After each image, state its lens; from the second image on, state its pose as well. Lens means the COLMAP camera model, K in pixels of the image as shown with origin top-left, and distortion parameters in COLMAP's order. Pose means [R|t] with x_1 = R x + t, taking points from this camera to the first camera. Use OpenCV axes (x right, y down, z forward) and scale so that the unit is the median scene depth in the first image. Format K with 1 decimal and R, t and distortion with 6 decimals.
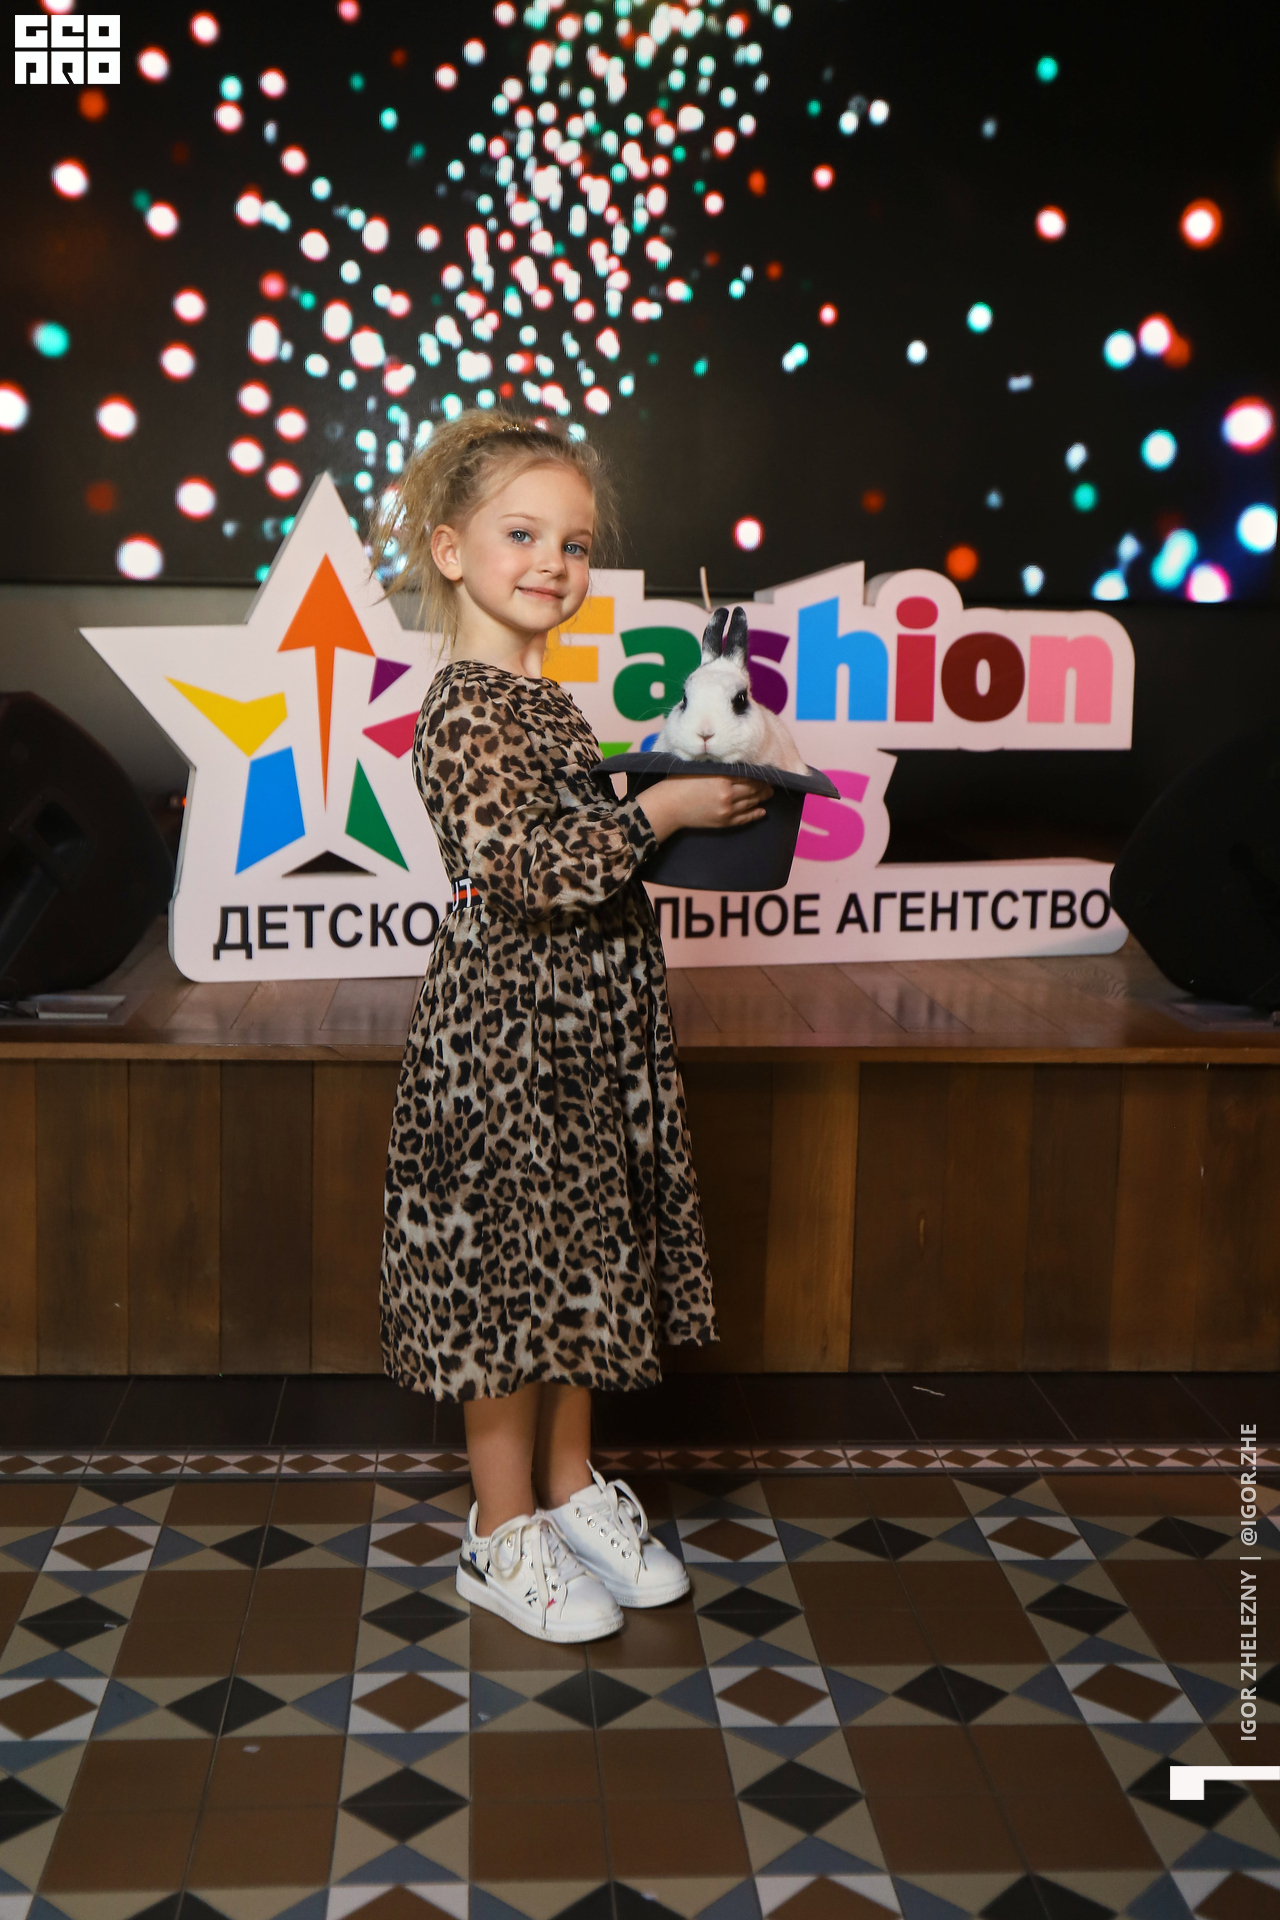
lens RADIAL K [[2240.1, 0, 637.3], [0, 2240.1, 909.3], [0, 0, 1]] dist [-0.003260, 0.023042]
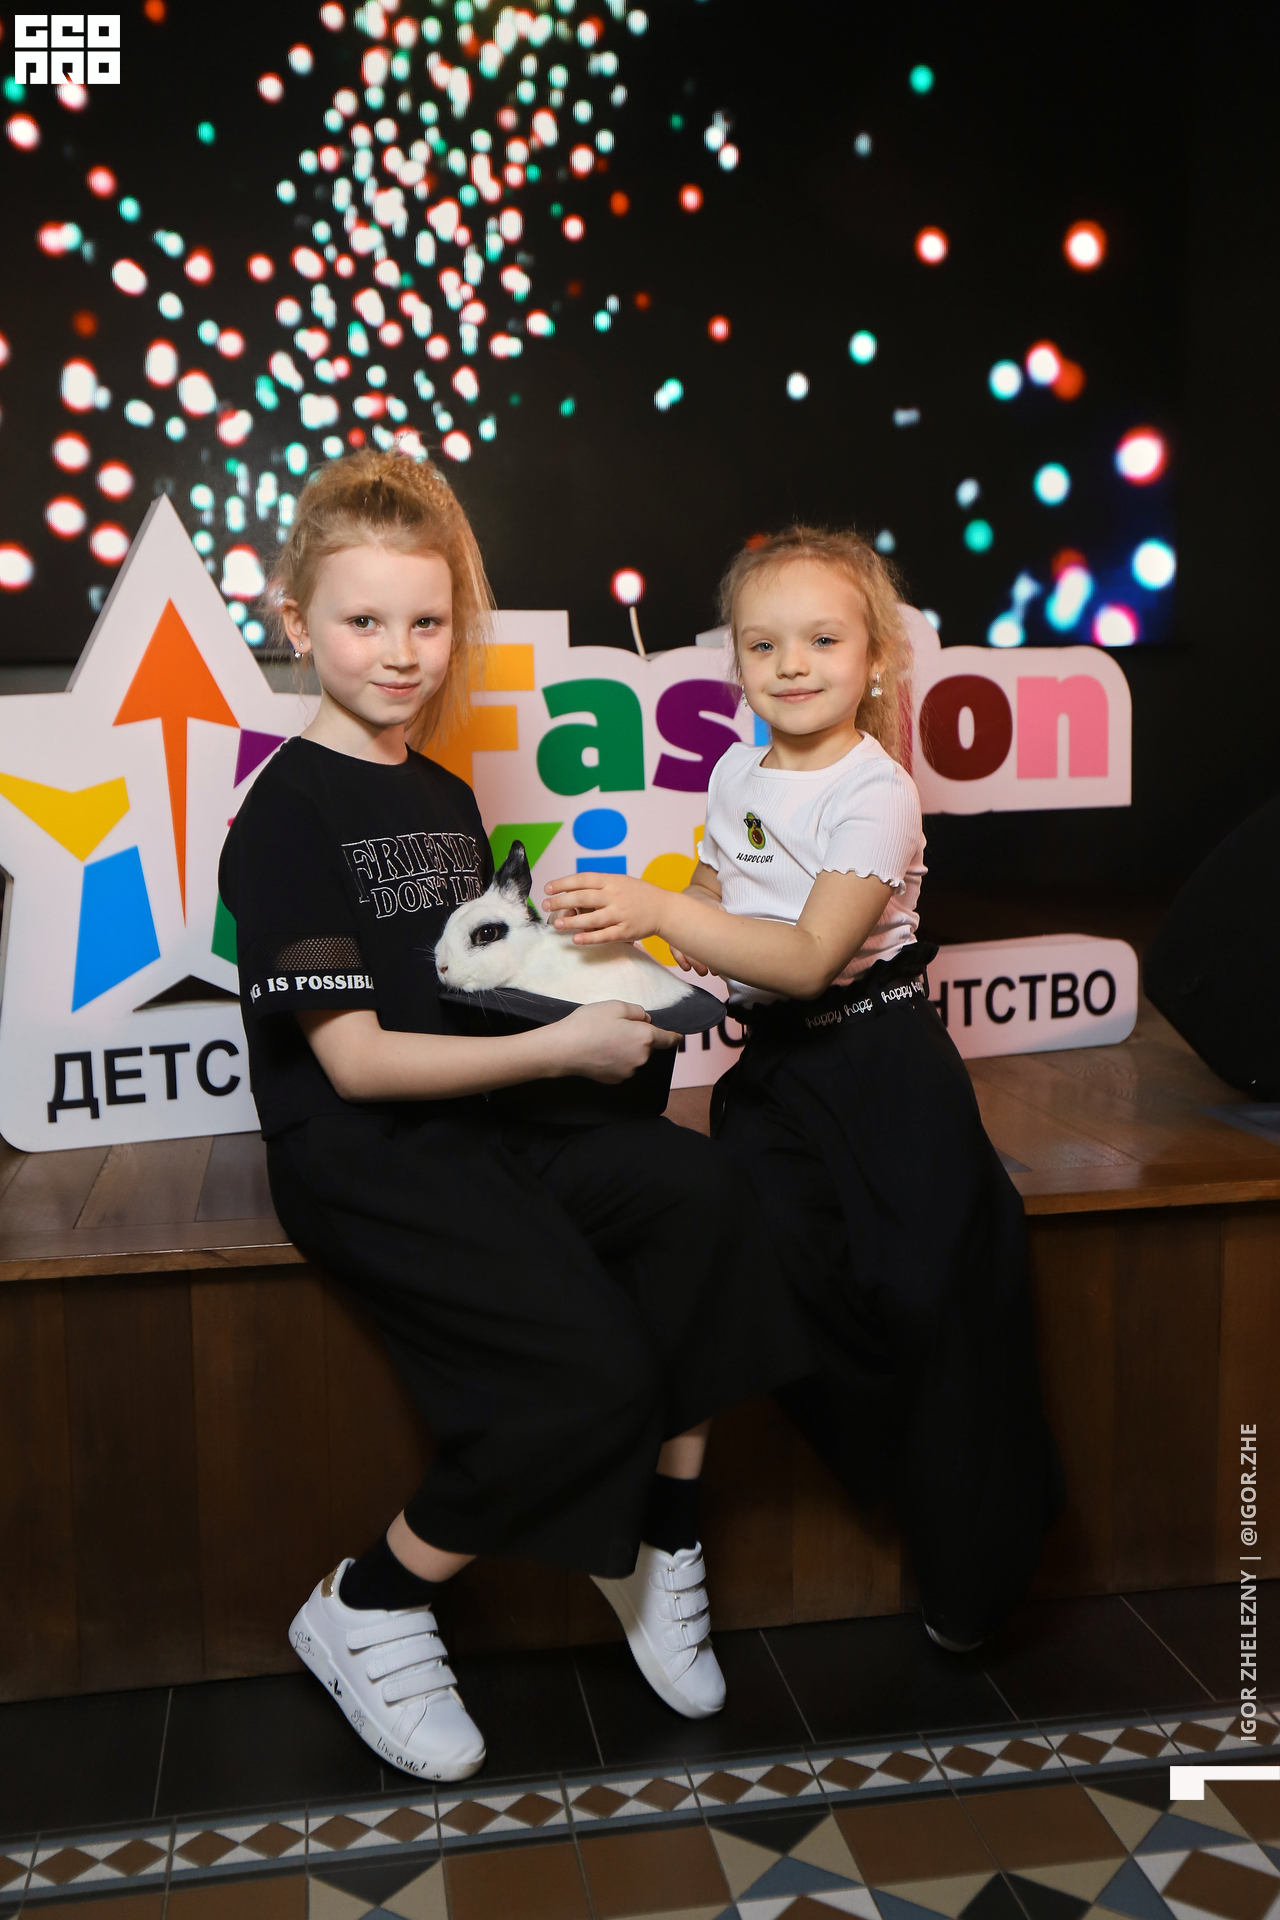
lens RADIAL K [[2066.2, 0, 681.4], [0, 2066.2, 969.4], [0, 0, 1]] dist [0.009110, 0.038139]
pose [[0.993482, -0.048551, 0.103135, -0.024320], [0.048196, 0.998820, 0.005935, -0.014326], [-0.103302, -0.000925, 0.994650, 0.151401]]
